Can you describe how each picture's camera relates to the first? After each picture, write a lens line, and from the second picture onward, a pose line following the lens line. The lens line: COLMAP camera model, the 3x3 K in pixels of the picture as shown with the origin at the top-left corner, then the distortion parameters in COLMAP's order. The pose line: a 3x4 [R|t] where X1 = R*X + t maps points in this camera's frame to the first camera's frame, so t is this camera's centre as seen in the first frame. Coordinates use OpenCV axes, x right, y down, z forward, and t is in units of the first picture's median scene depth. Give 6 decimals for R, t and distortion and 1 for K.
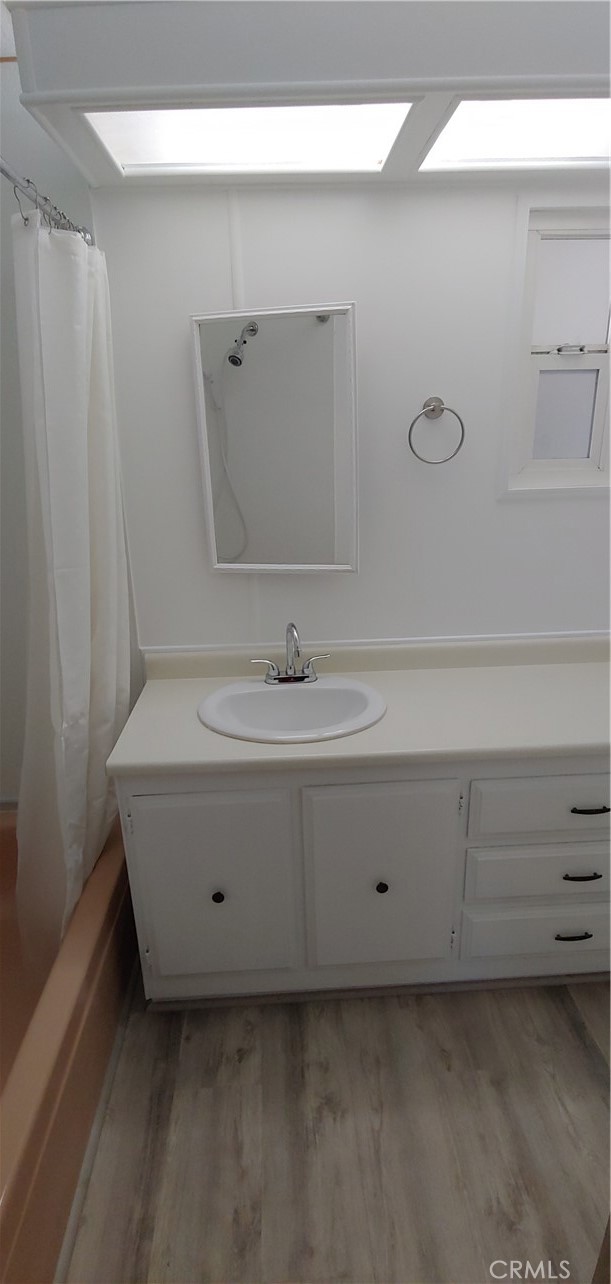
lens RADIAL K [[650.6, 0, 302.3], [0, 650.6, 635.0], [0, 0, 1]] dist [-0.011931, 0.000224]
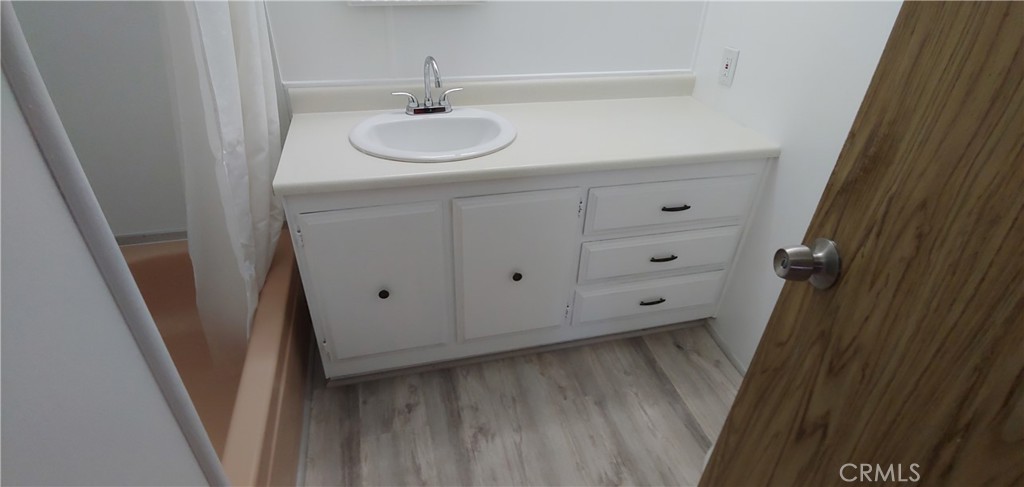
lens RADIAL K [[518.9, 0, 514.6], [0, 518.9, 247.1], [0, 0, 1]] dist [-0.011931, 0.000224]
pose [[0.978198, -0.061513, 0.198356, -0.076388], [0.004772, 0.961532, 0.274653, 0.057280], [-0.207621, -0.267718, 0.940862, 0.070226]]
